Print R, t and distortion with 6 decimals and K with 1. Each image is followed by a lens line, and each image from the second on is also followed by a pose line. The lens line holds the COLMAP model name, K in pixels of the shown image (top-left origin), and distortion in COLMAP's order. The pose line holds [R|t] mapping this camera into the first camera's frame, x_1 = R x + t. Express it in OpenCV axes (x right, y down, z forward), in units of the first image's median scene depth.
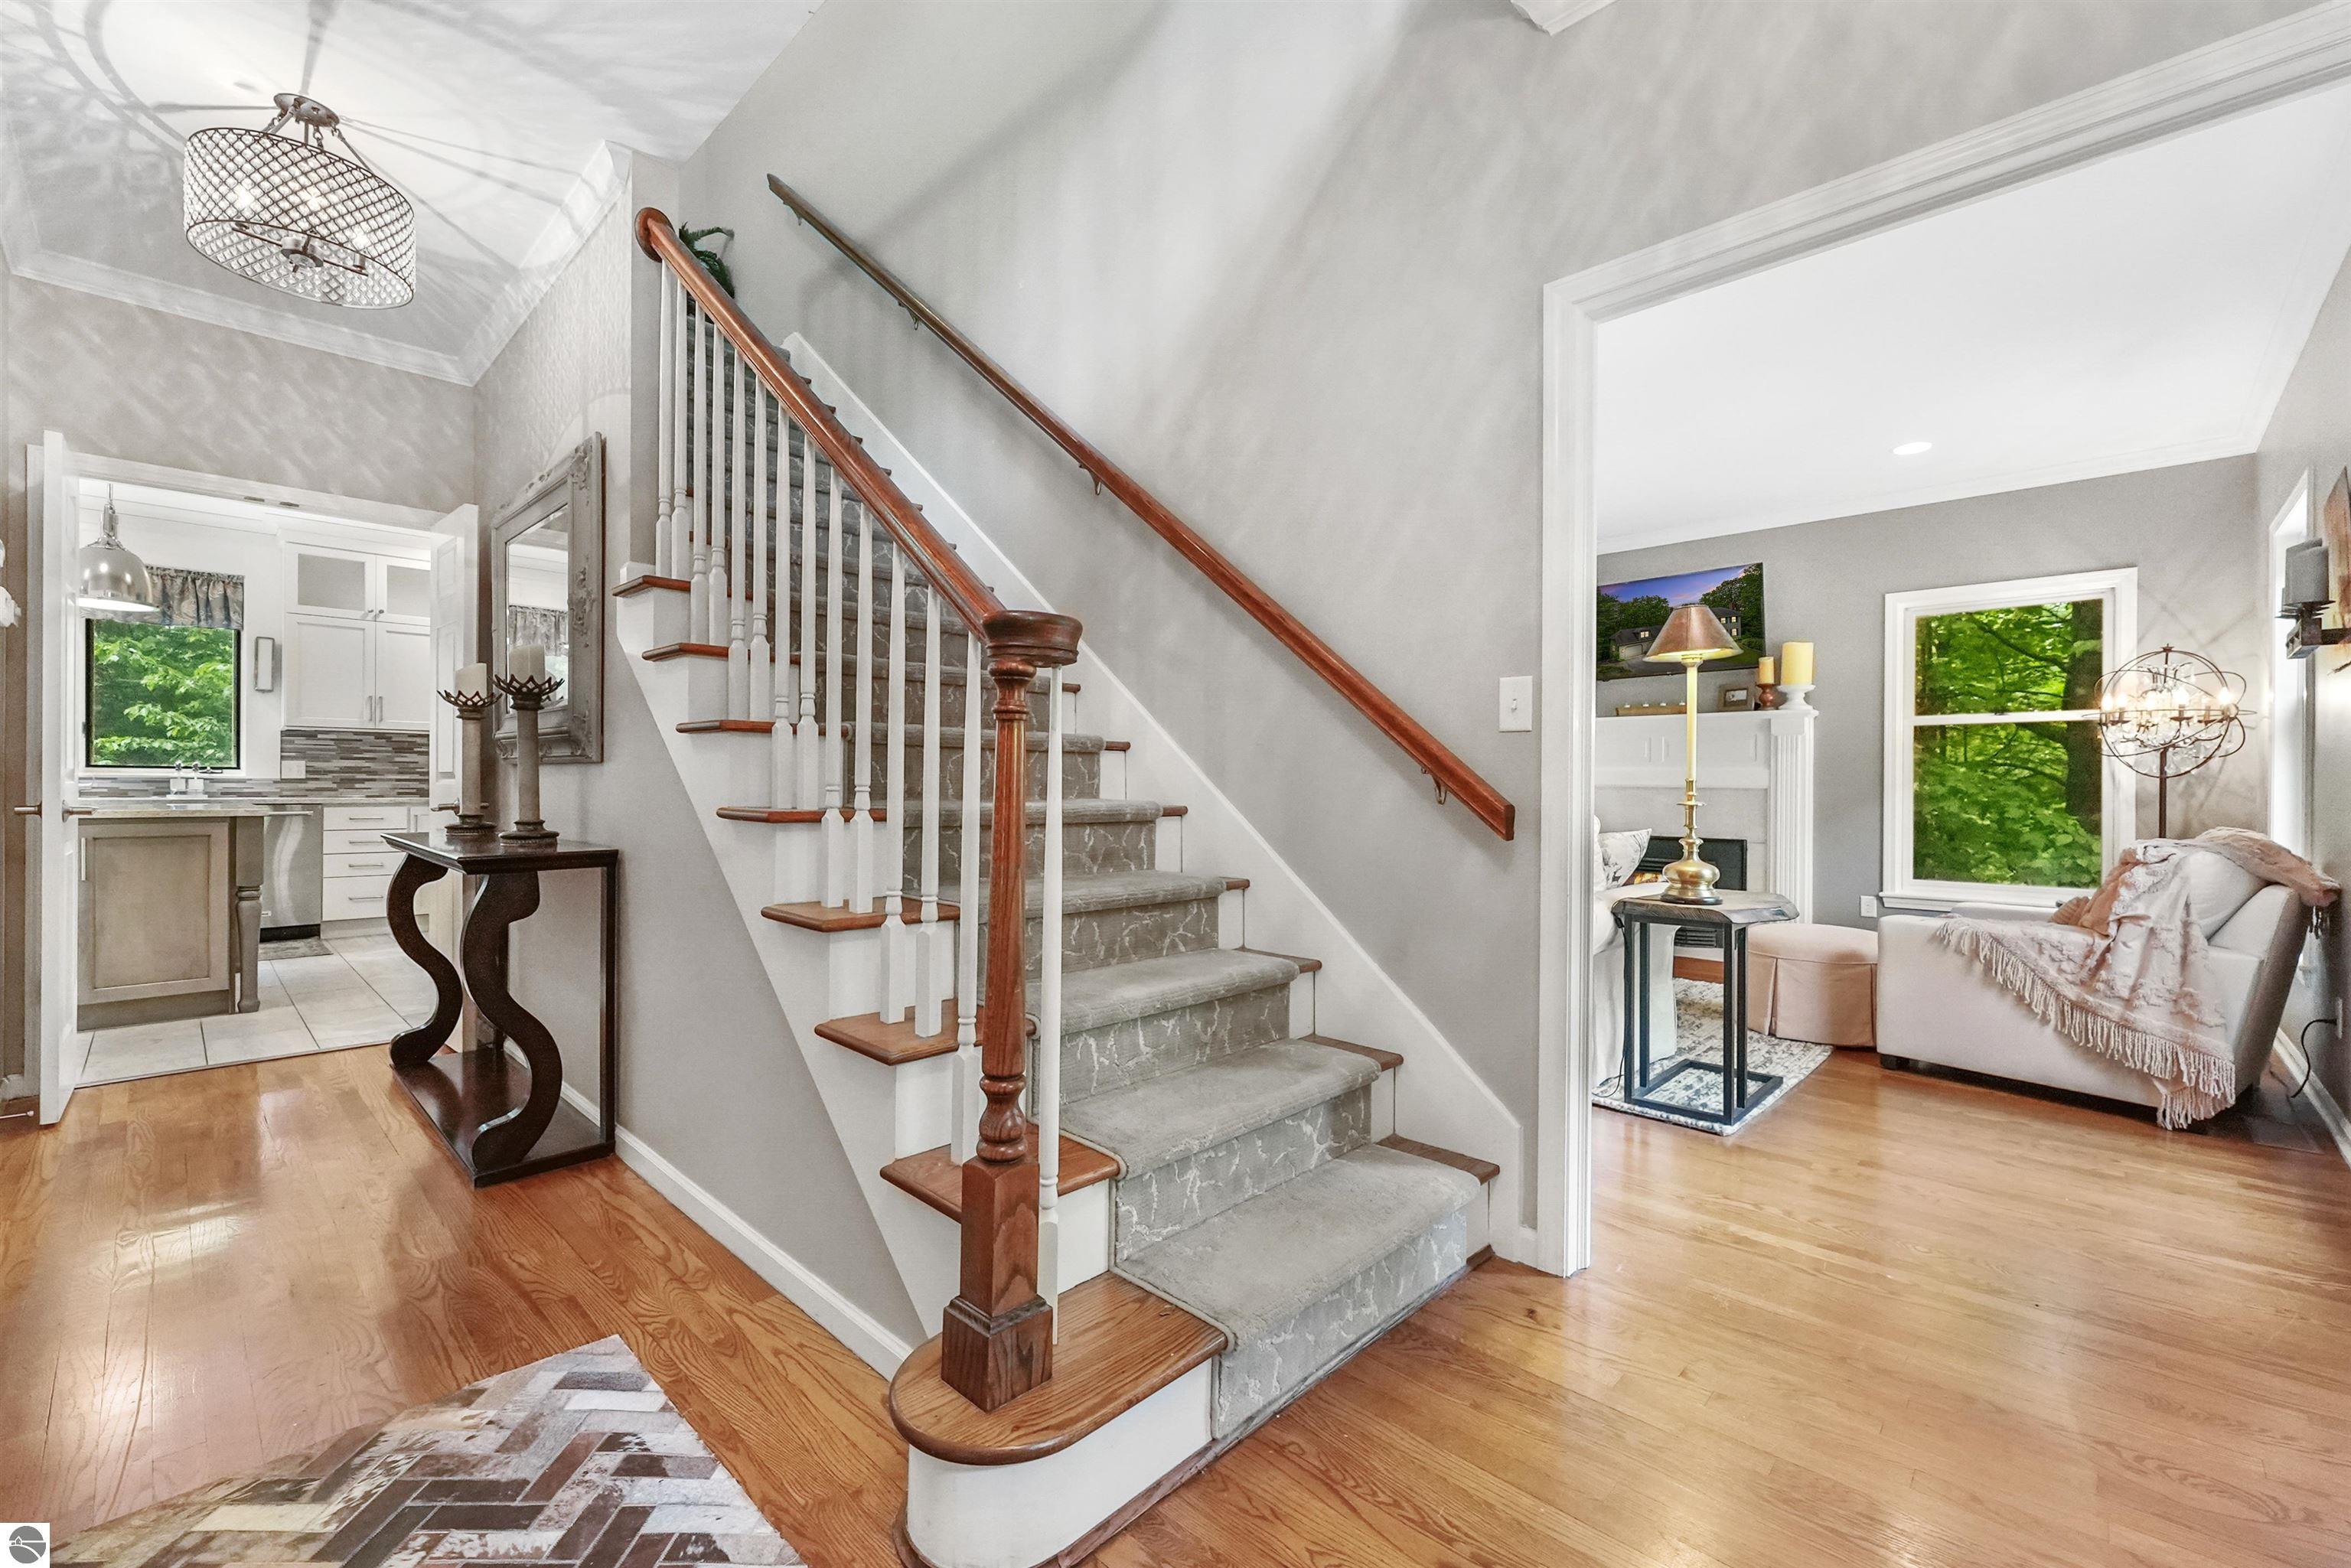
lens RADIAL K [[966.6, 0, 1181.3], [0, 966.6, 786.5], [0, 0, 1]] dist [-0.000013, 0.000254]
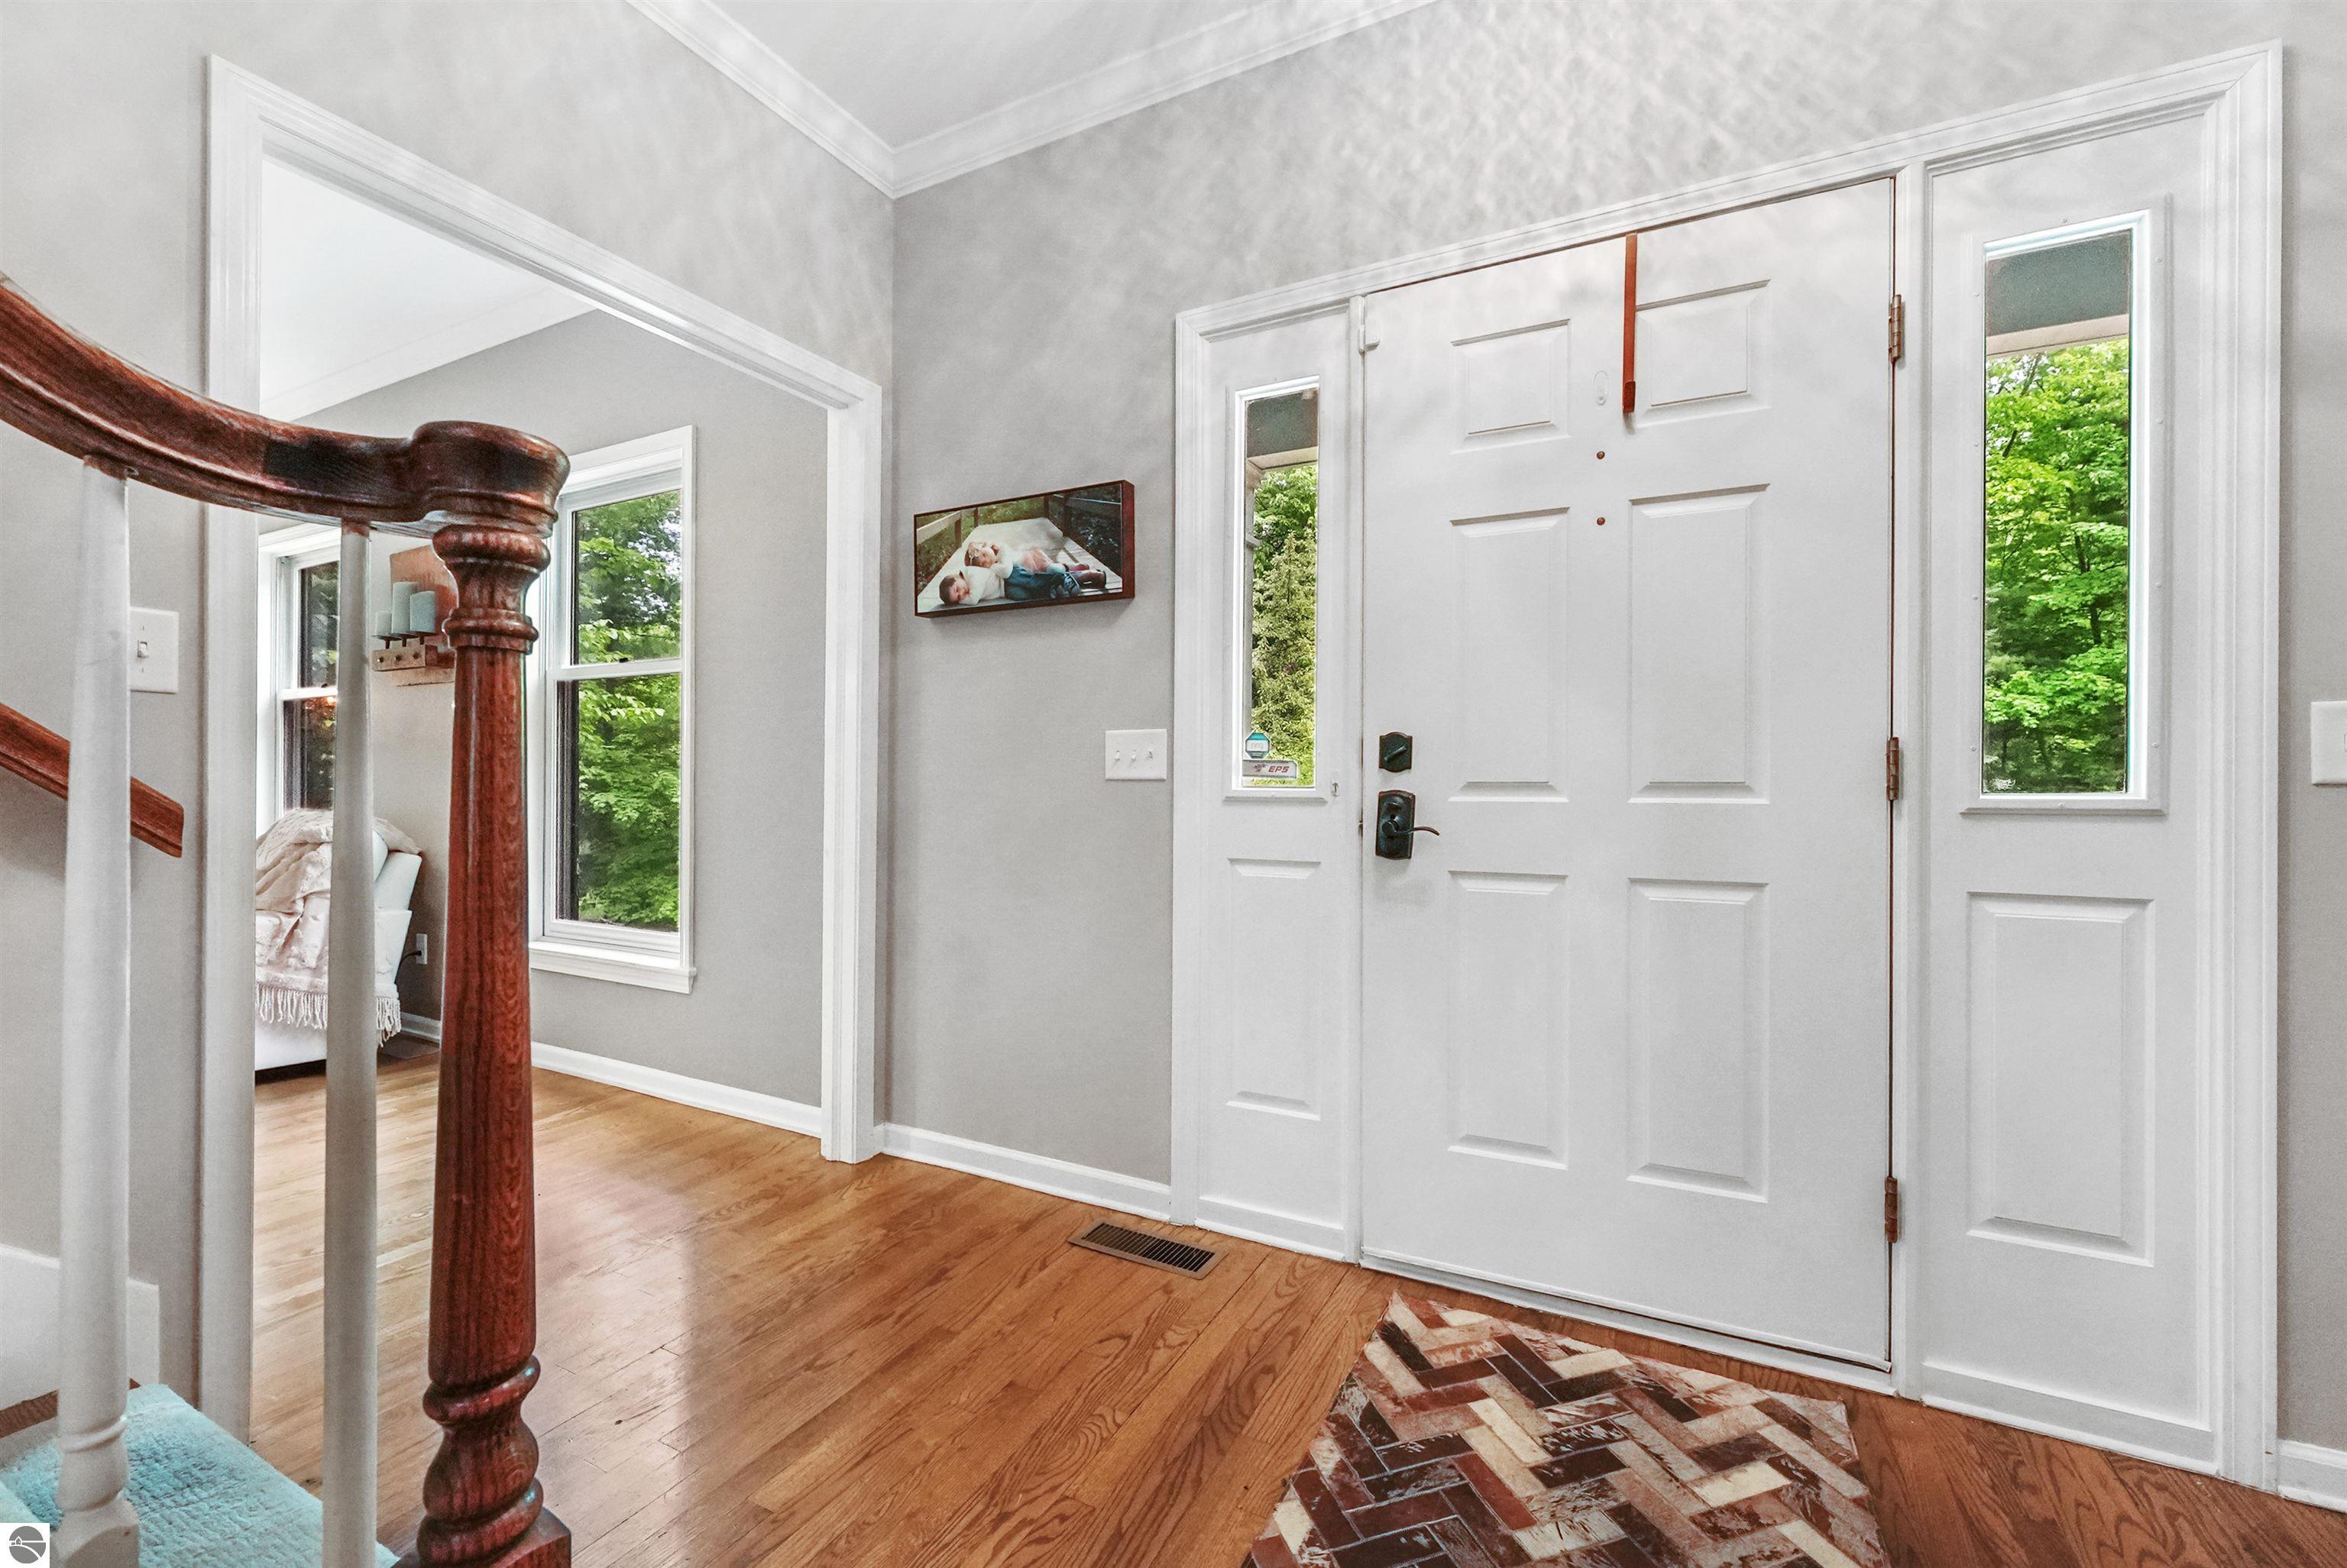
lens RADIAL K [[964.9, 0, 1180.5], [0, 964.9, 779.9], [0, 0, 1]] dist [-0.000013, 0.000254]
pose [[-0.284119, -0.006973, 0.958764, -0.342450], [-0.005108, 0.999970, 0.005758, -0.003612], [-0.958775, -0.003262, -0.284146, 0.370535]]
